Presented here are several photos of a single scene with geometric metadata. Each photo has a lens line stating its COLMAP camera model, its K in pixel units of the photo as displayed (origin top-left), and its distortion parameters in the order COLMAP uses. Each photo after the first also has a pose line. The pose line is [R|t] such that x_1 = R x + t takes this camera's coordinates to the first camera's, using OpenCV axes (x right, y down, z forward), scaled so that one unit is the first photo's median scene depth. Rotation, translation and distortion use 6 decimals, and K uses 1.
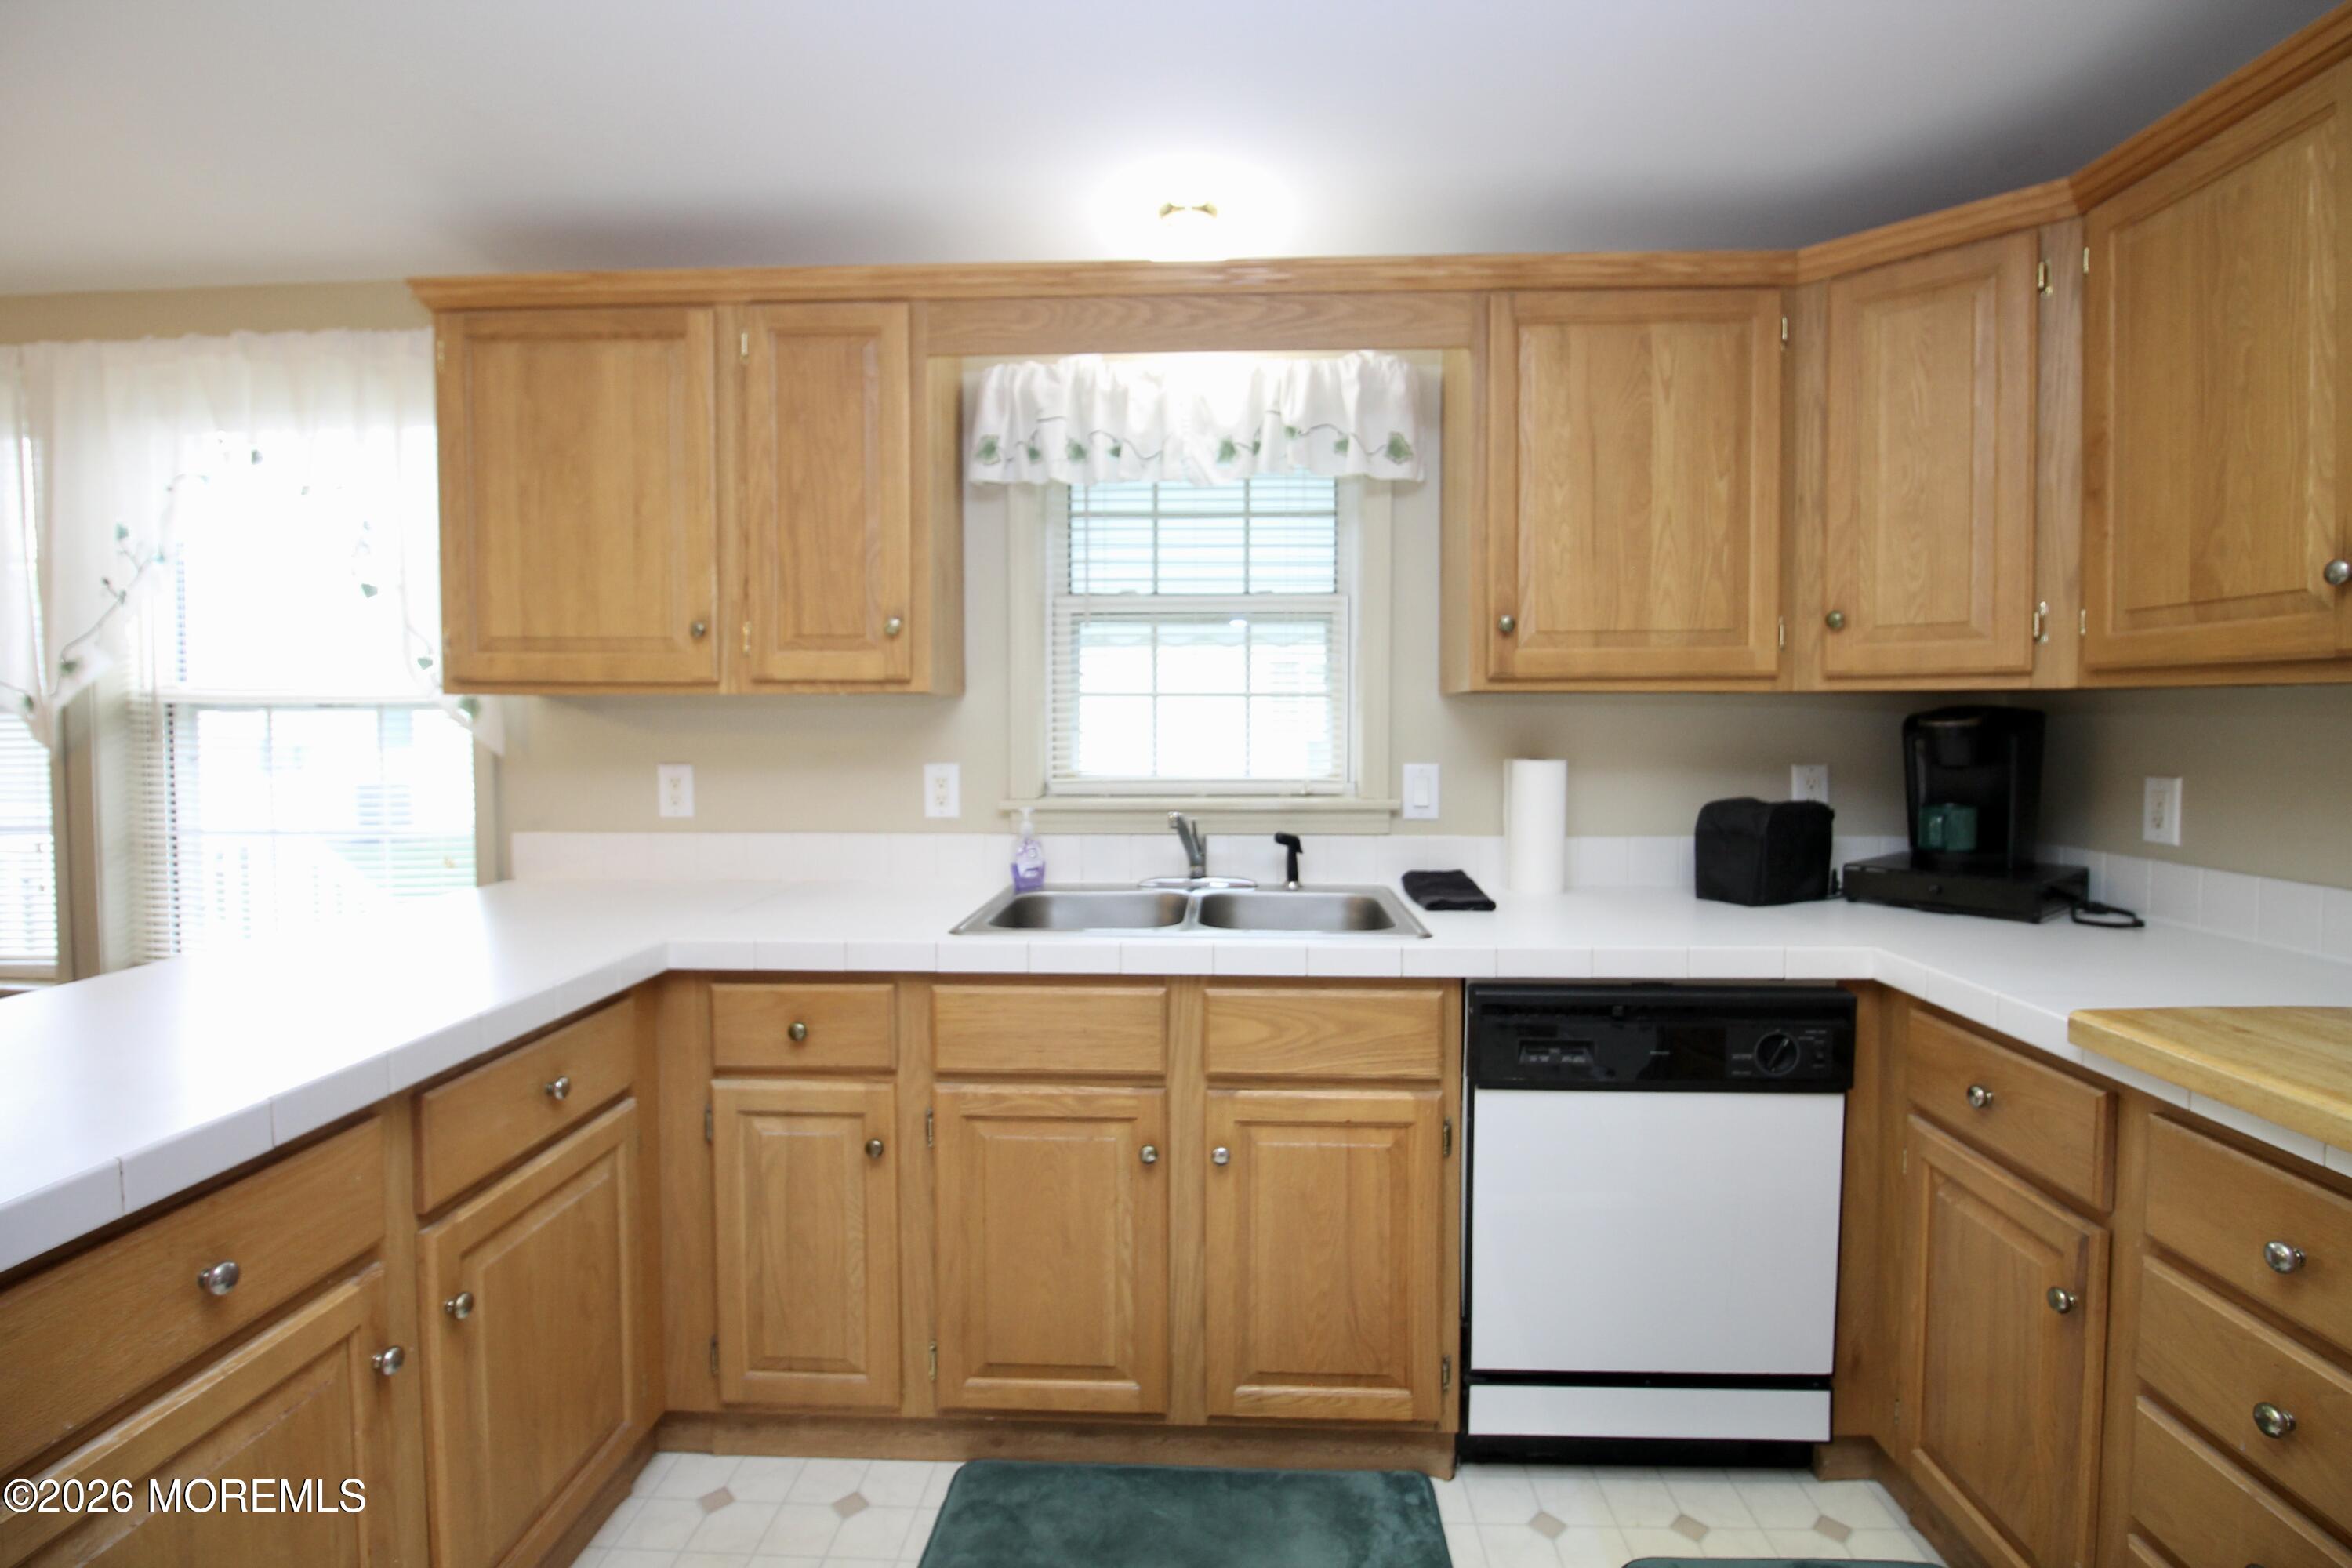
lens RADIAL K [[1099.0, 0, 1187.8], [0, 1099.0, 748.6], [0, 0, 1]] dist [-0.004362, -0.009984]
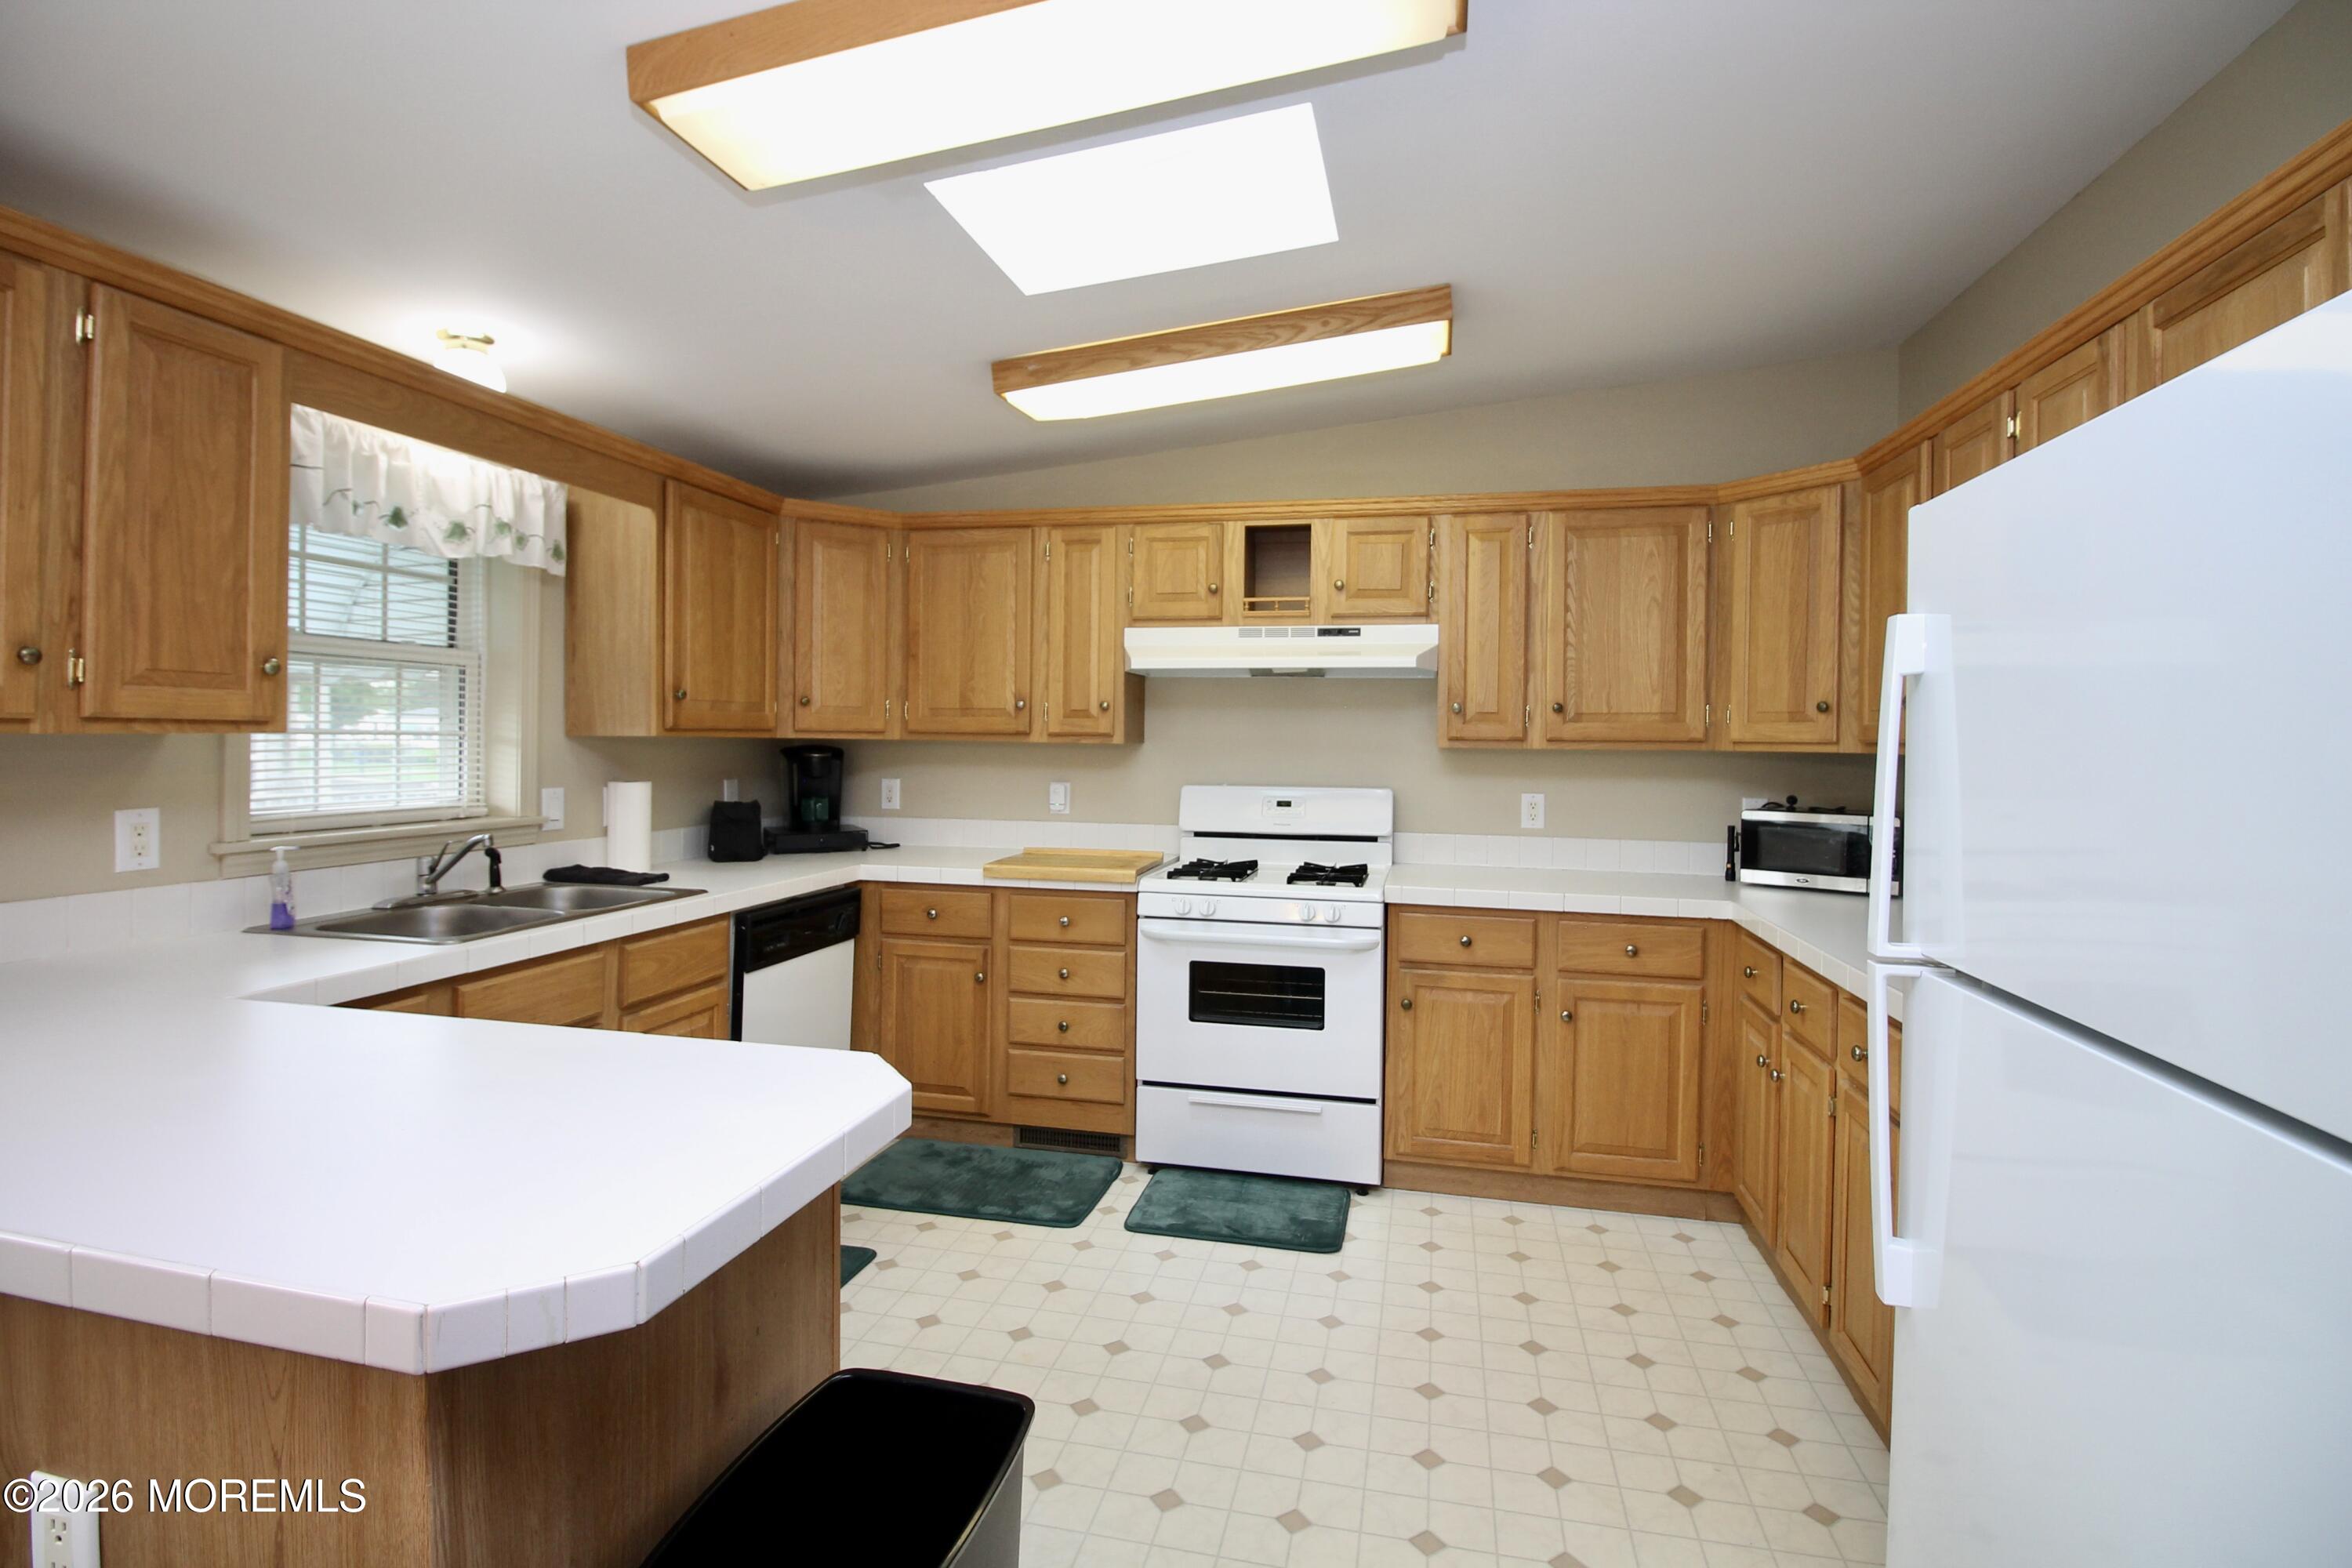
lens RADIAL K [[1099.0, 0, 1189.0], [0, 1099.0, 747.6], [0, 0, 1]] dist [-0.004362, -0.009984]
pose [[0.178235, -0.003827, 0.983980, -1.104451], [0.017349, 0.999849, 0.000746, -0.025795], [-0.983835, 0.016938, 0.178275, 0.011106]]
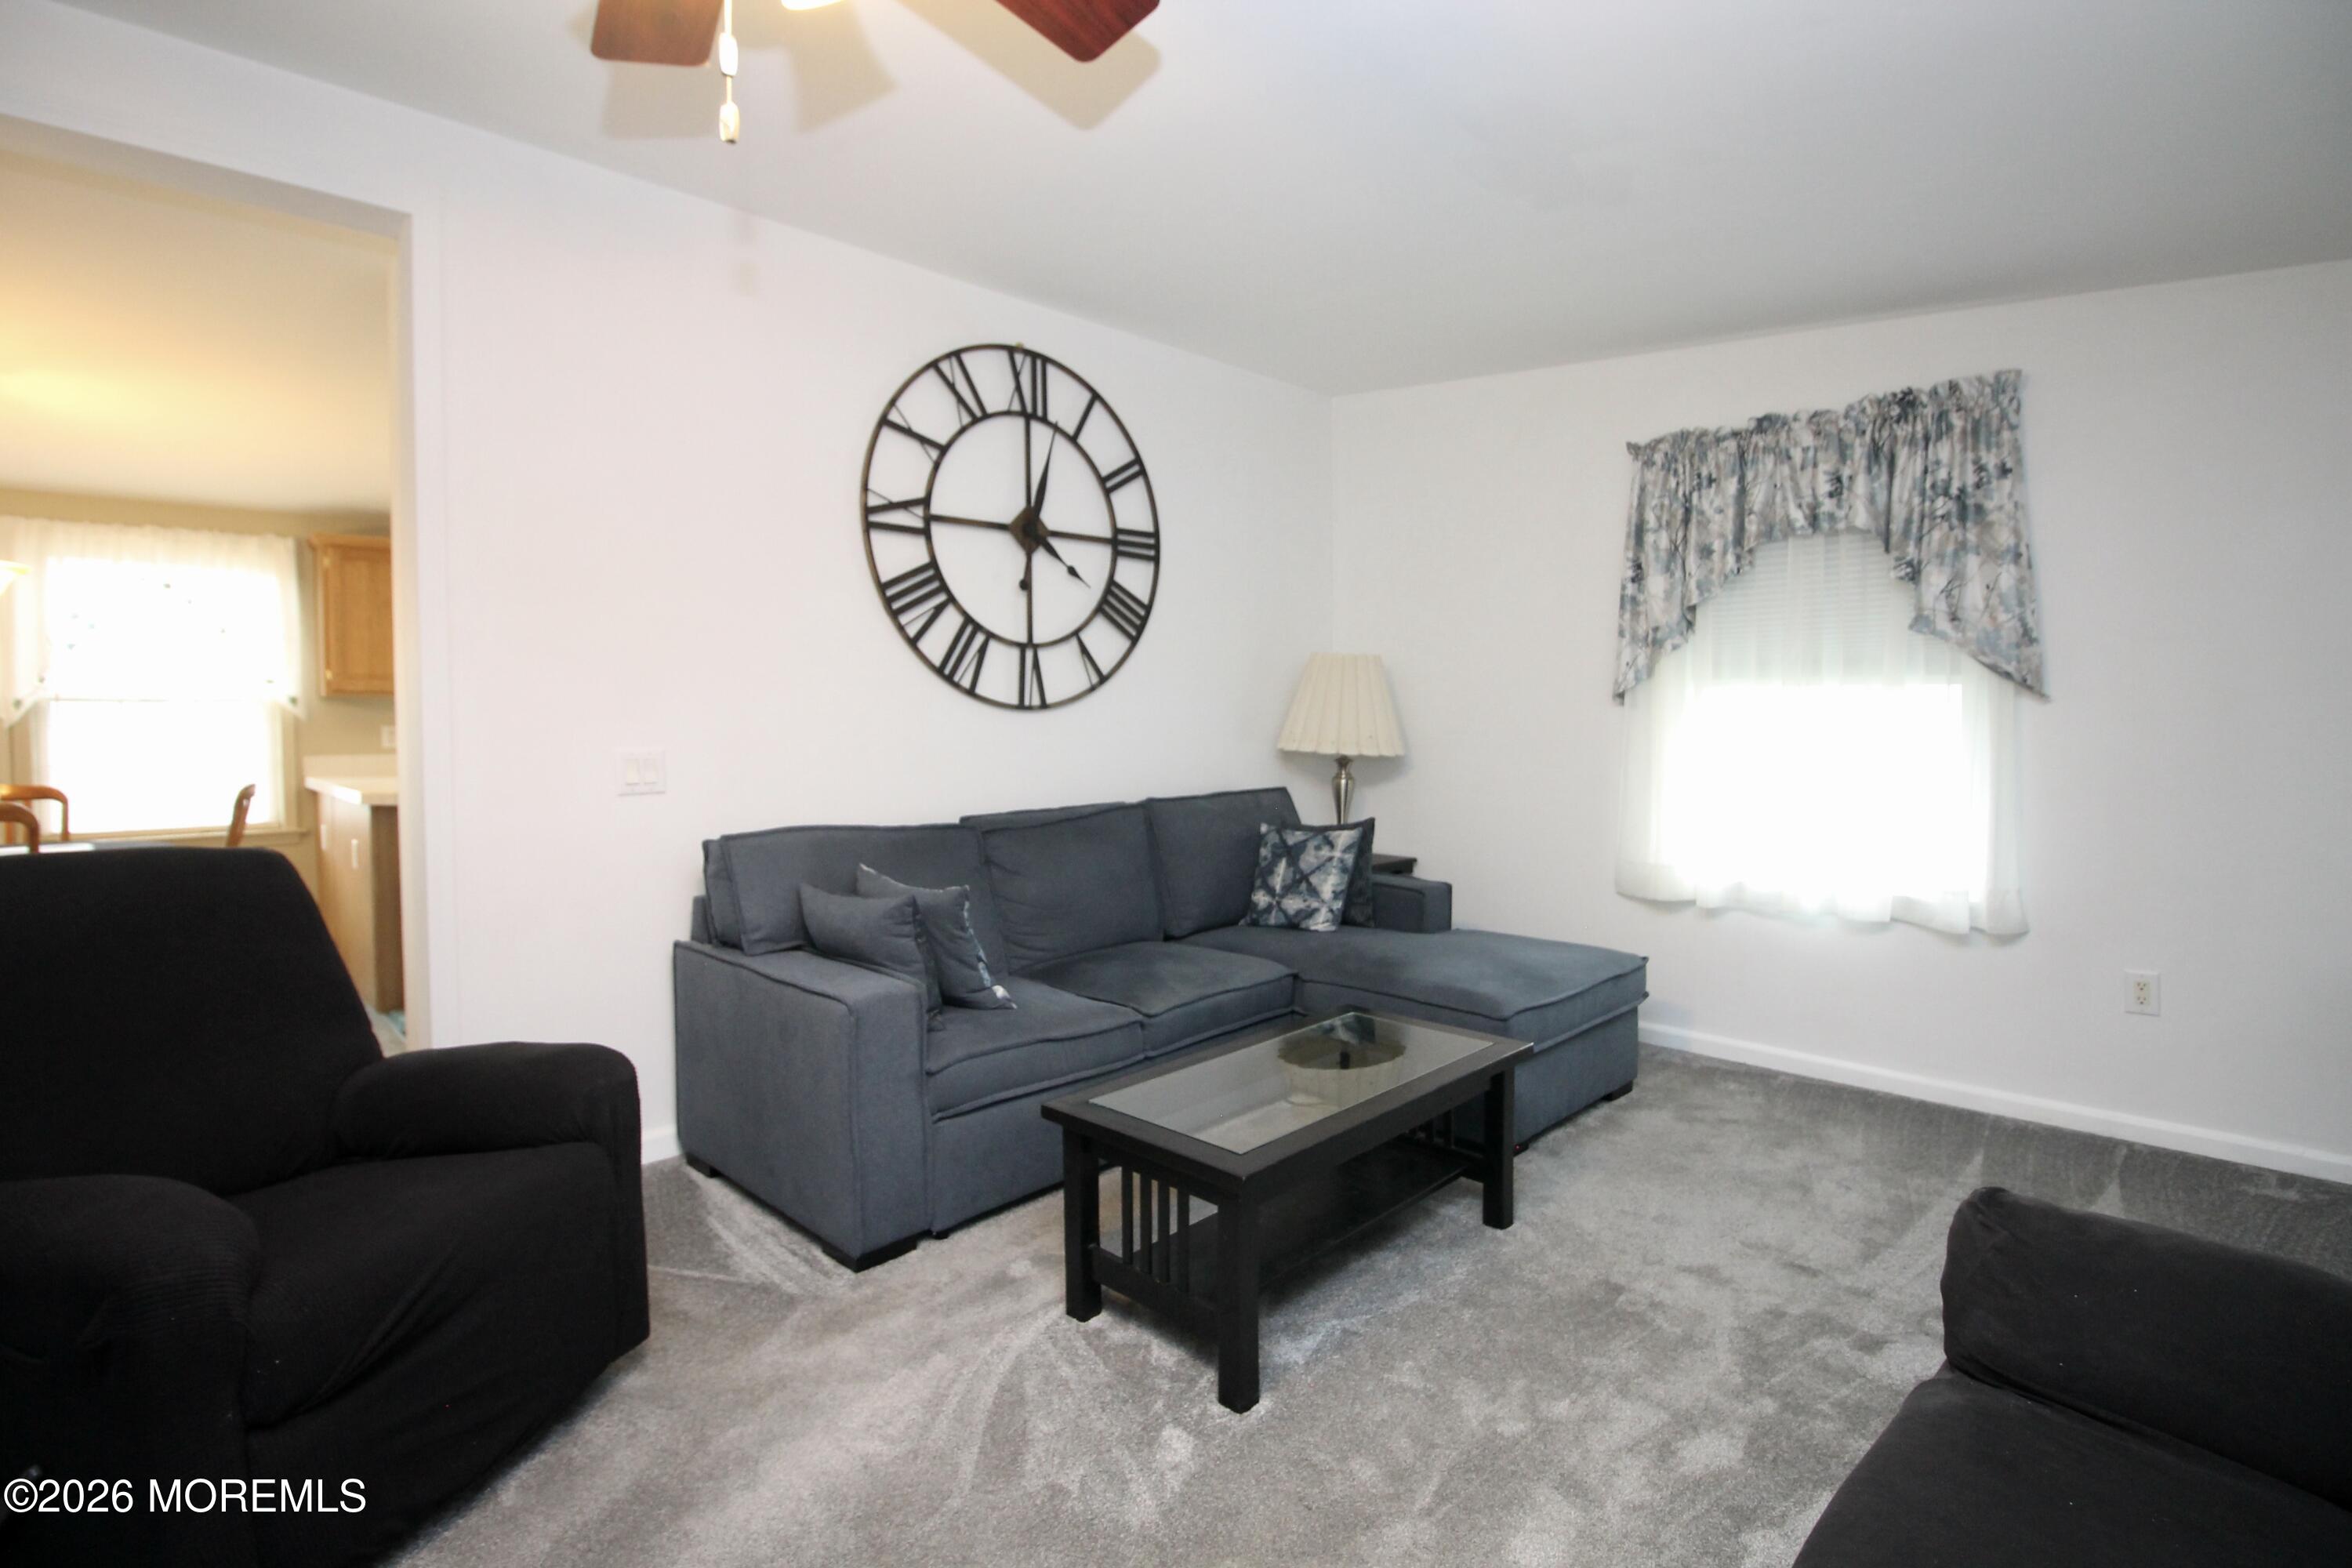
lens RADIAL K [[1099.0, 0, 1184.2], [0, 1099.0, 763.0], [0, 0, 1]] dist [-0.004362, -0.009984]
pose [[0.686343, -0.031932, 0.726576, -1.218702], [0.026711, 0.999468, 0.018693, 0.116879], [-0.726787, 0.006577, 0.686832, -2.286709]]
